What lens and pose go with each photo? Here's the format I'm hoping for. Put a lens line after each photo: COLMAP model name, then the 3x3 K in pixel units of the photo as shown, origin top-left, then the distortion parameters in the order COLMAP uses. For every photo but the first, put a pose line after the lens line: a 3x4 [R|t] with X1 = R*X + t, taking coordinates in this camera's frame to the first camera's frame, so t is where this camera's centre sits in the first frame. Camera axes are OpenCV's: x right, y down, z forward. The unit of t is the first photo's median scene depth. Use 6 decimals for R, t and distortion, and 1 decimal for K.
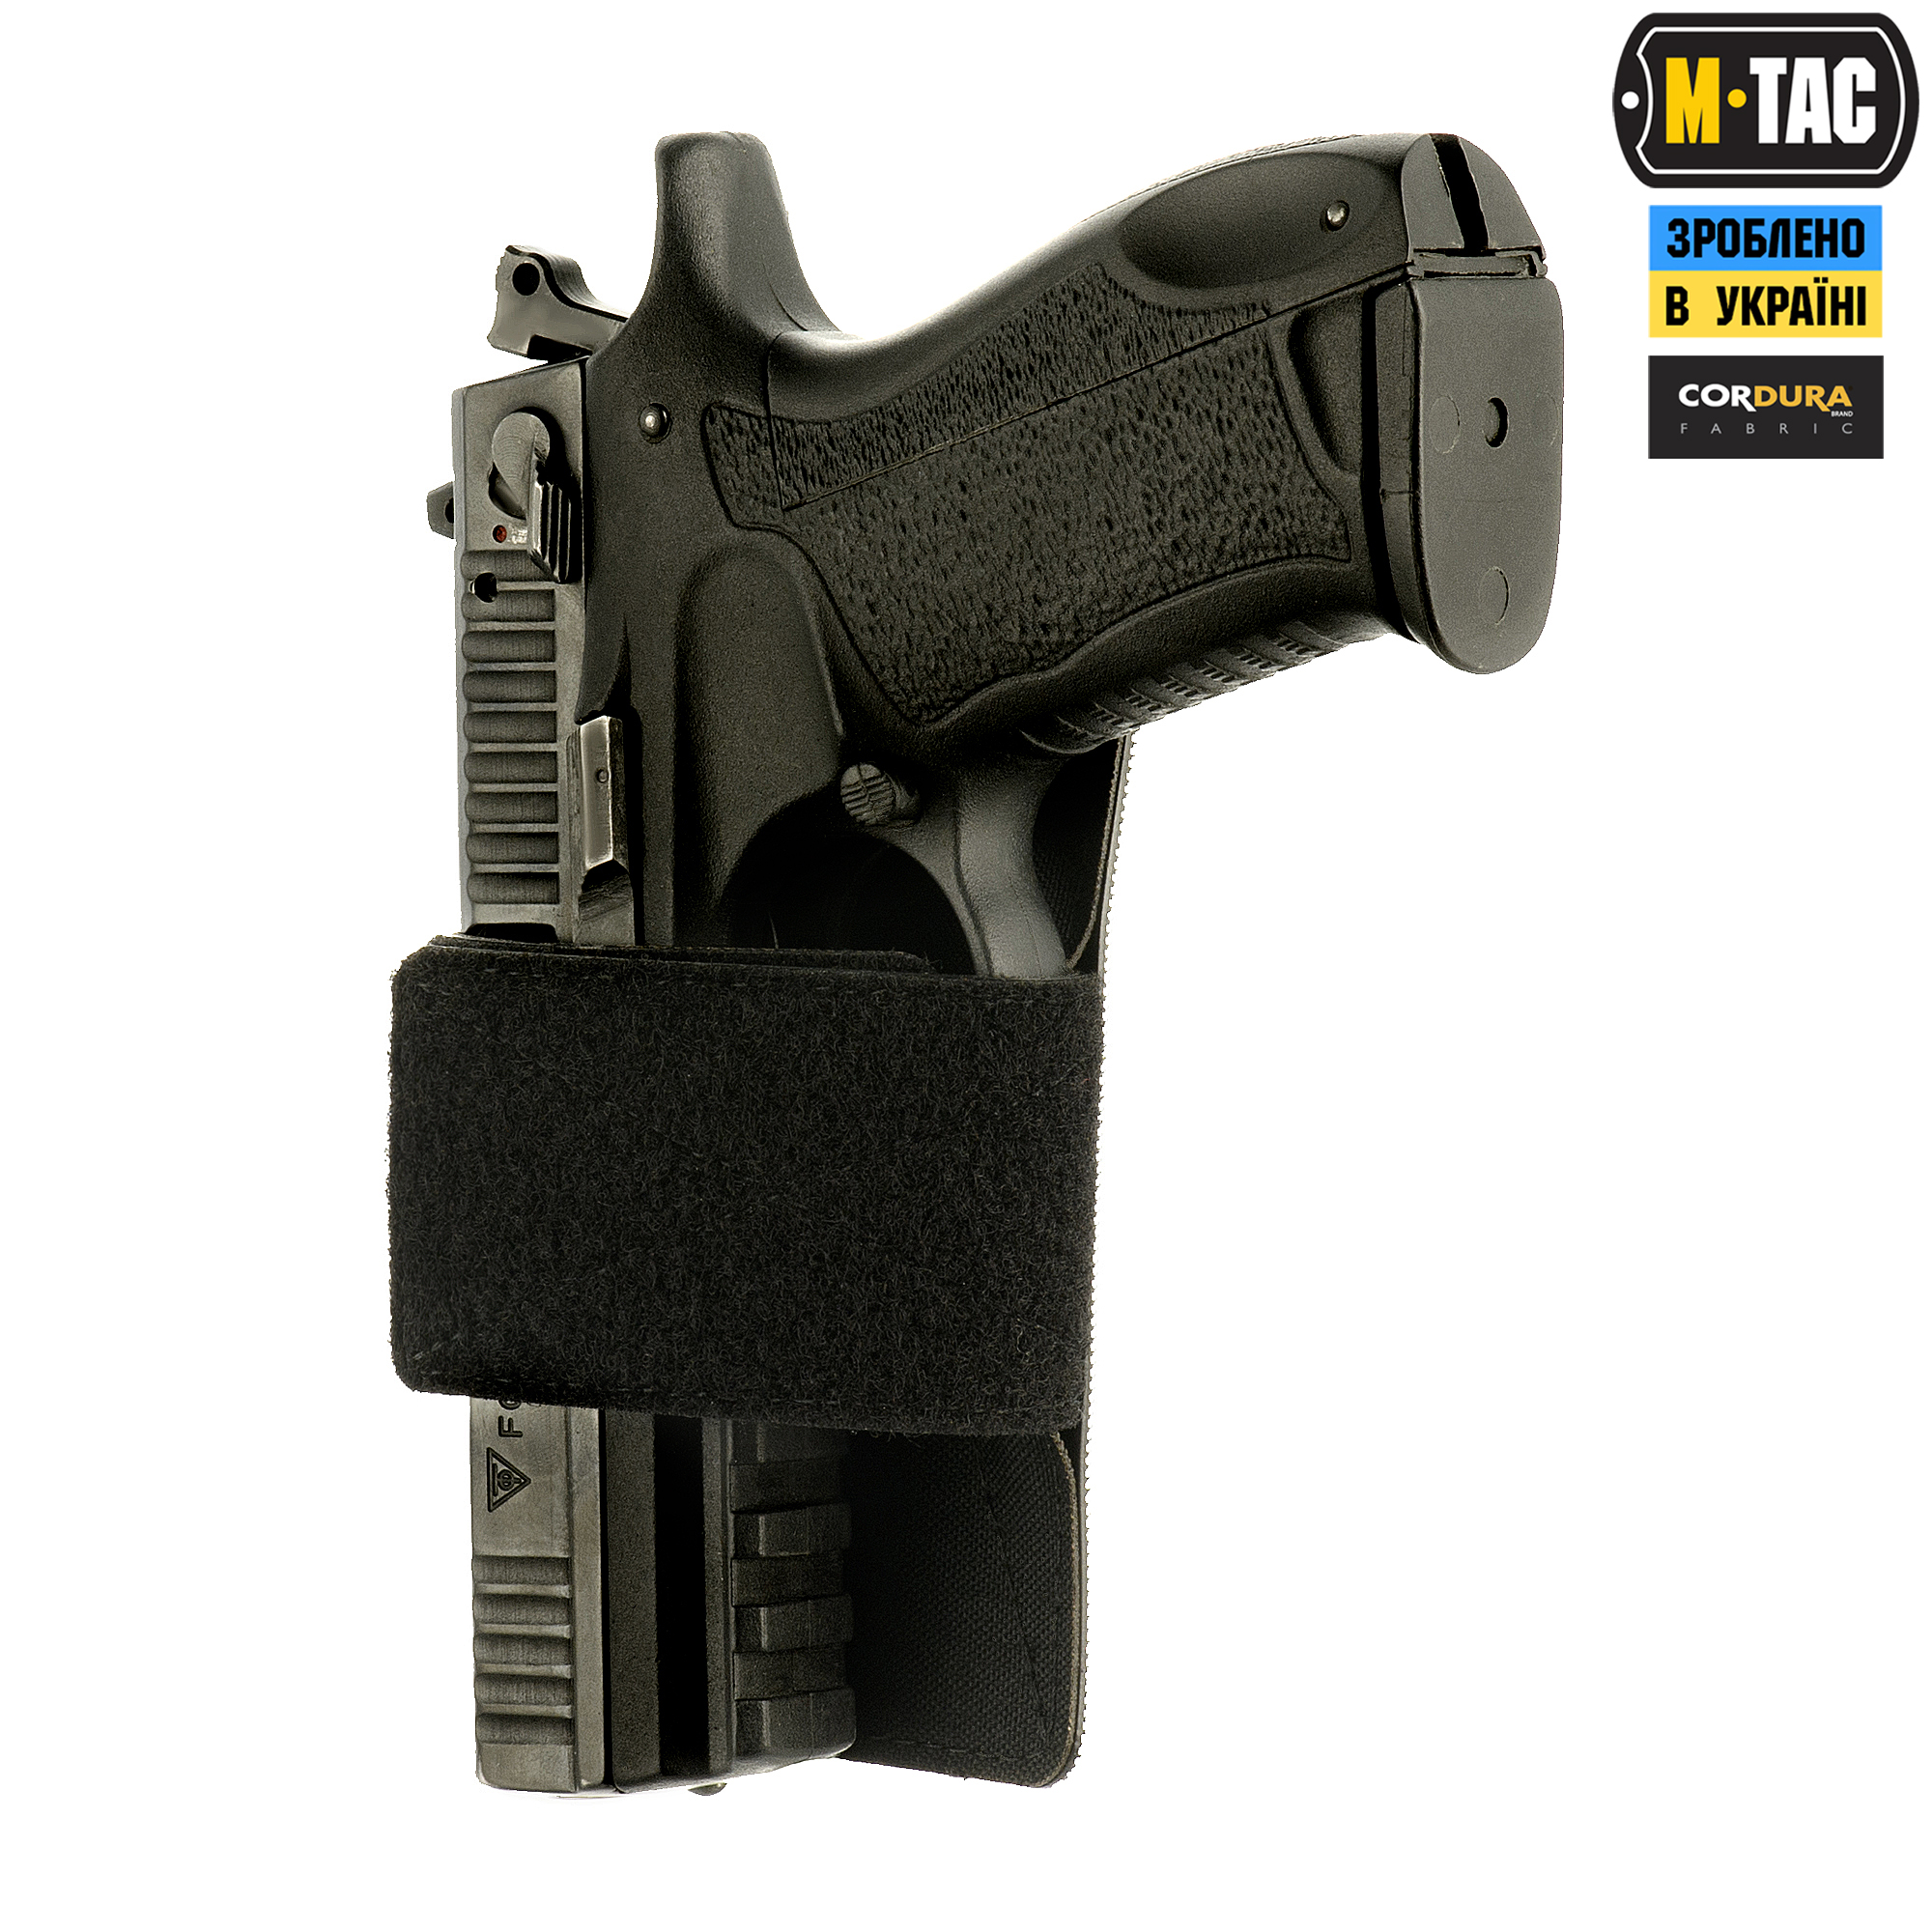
lens RADIAL K [[8201.7, 0, 966.0], [0, 8201.7, 966.0], [0, 0, 1]] dist [-0.235927, -6.253509]
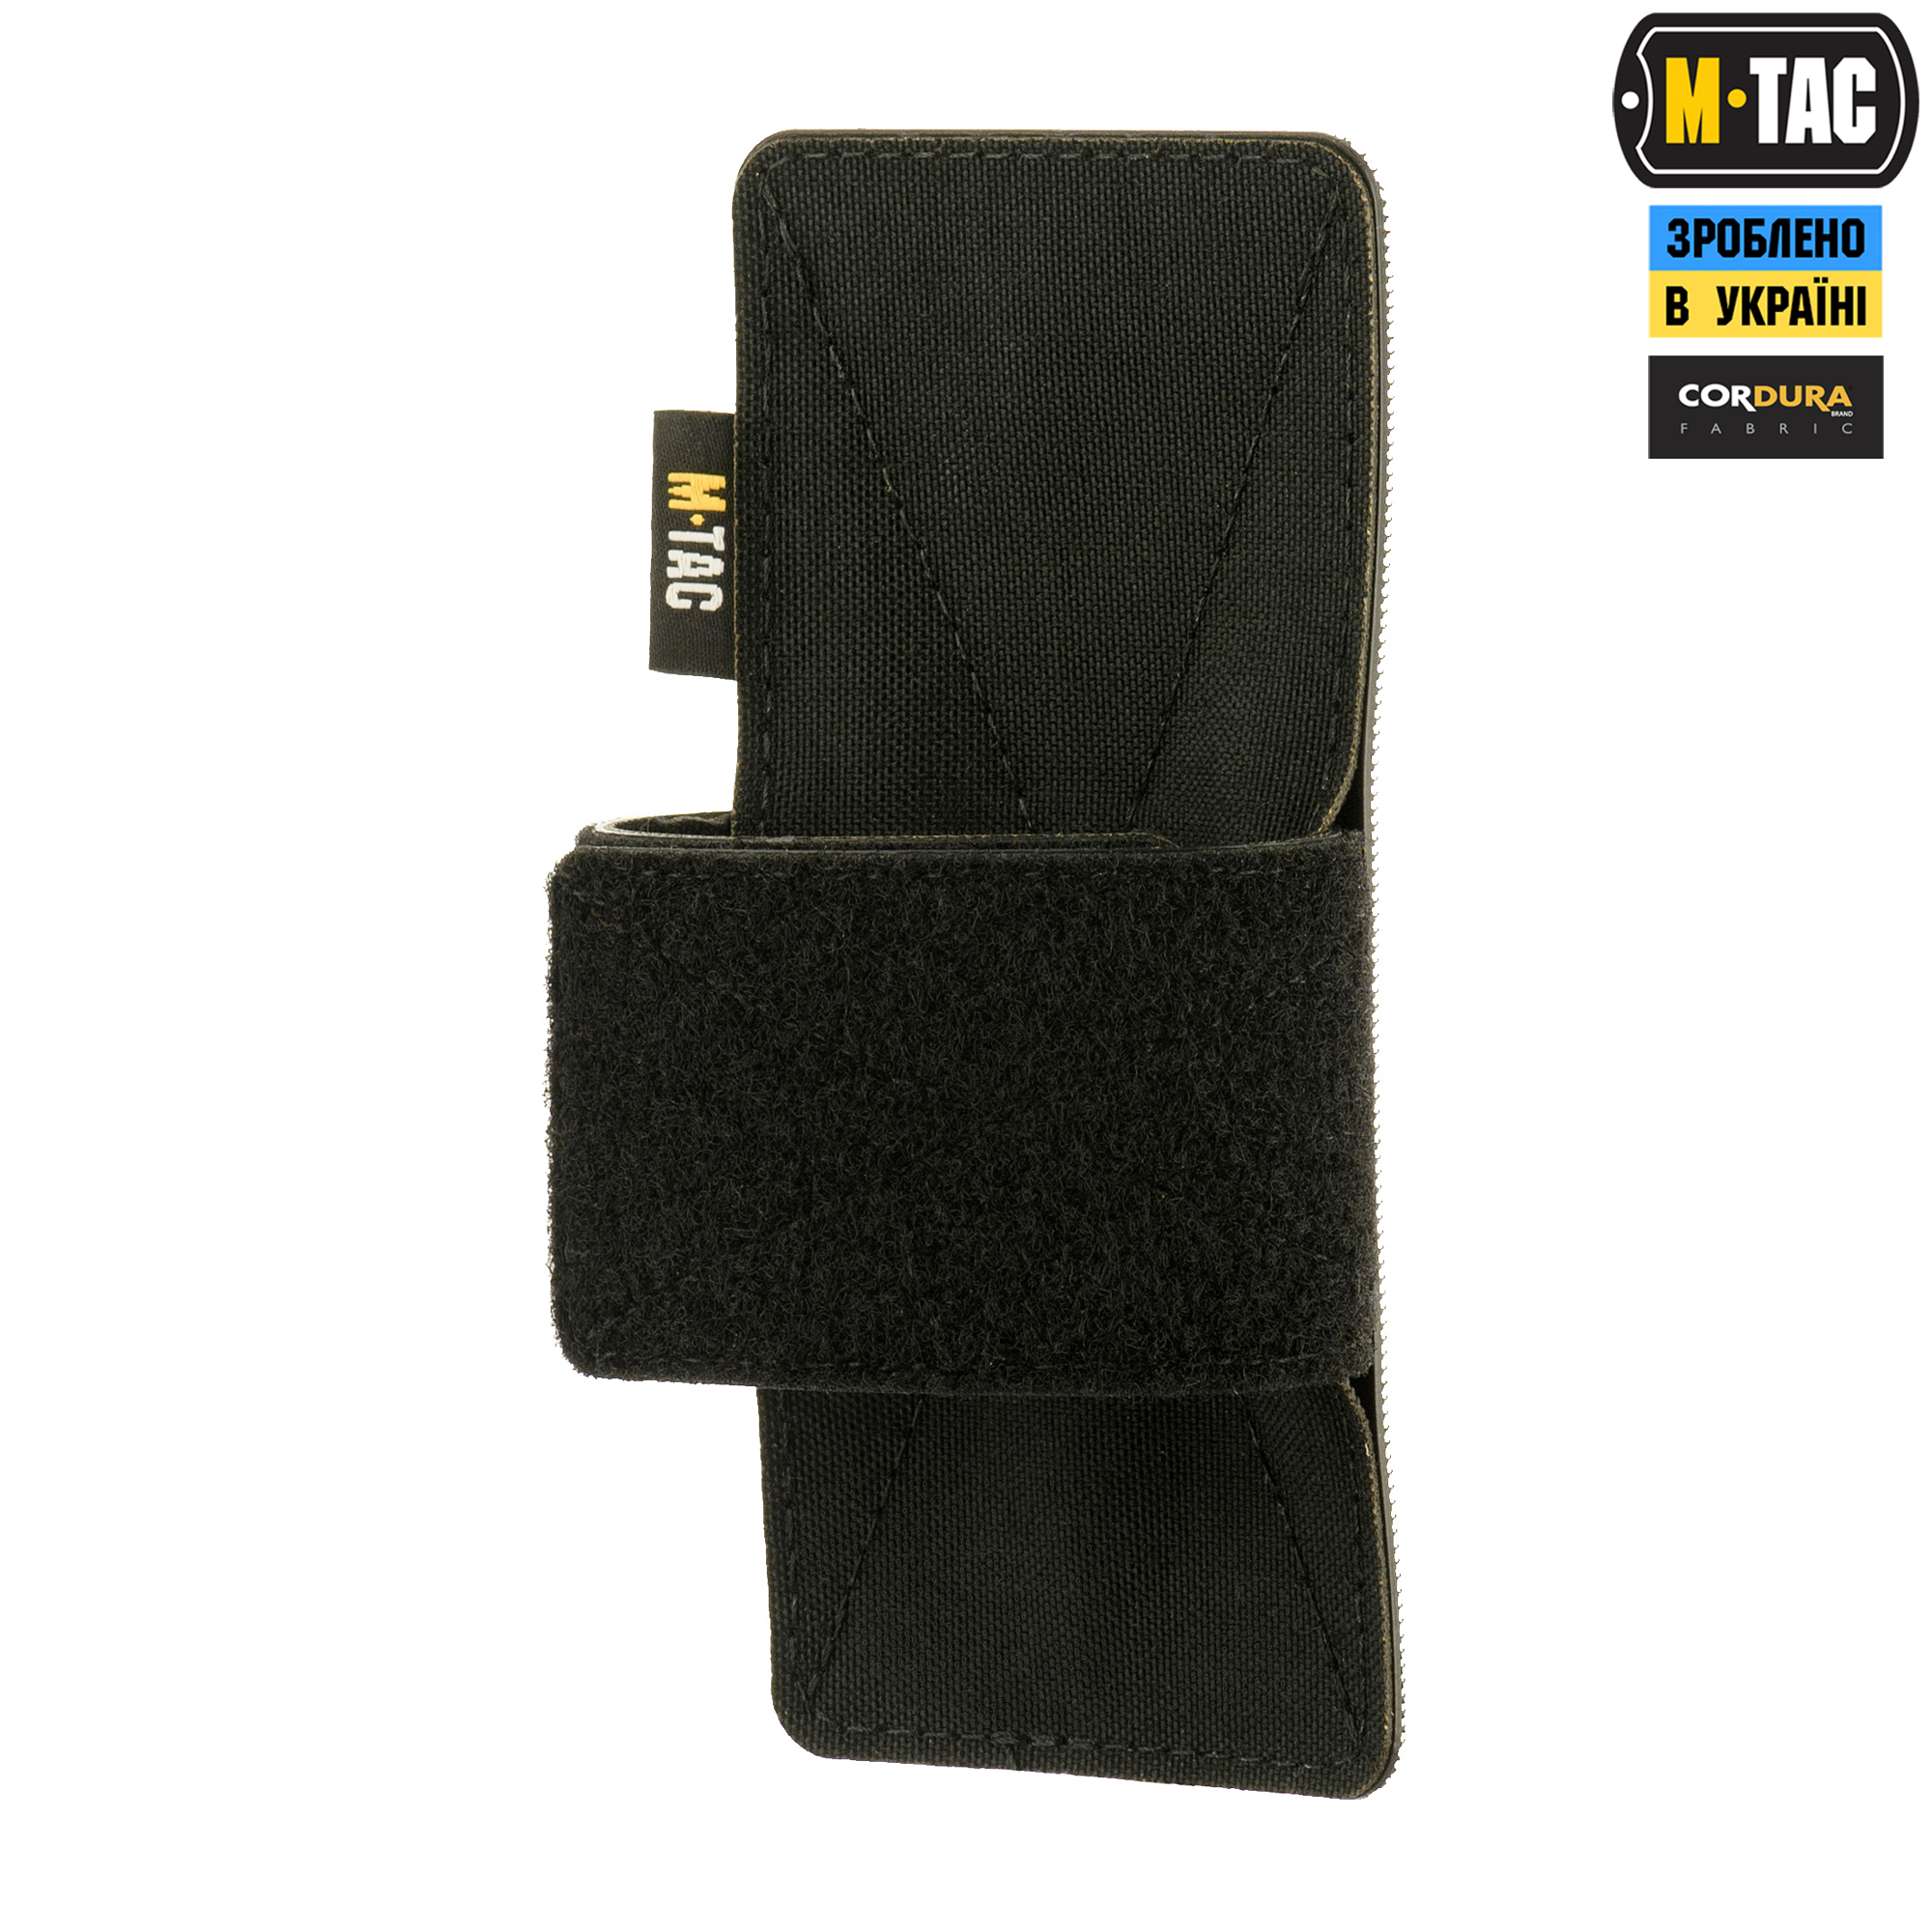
lens RADIAL K [[8201.7, 0, 966.0], [0, 8201.7, 966.0], [0, 0, 1]] dist [-0.235927, -6.253509]
pose [[0.997335, -0.067654, -0.027306, -0.002250], [0.068063, 0.997578, 0.014343, -0.000038], [0.026269, -0.016164, 0.999524, 0.162179]]
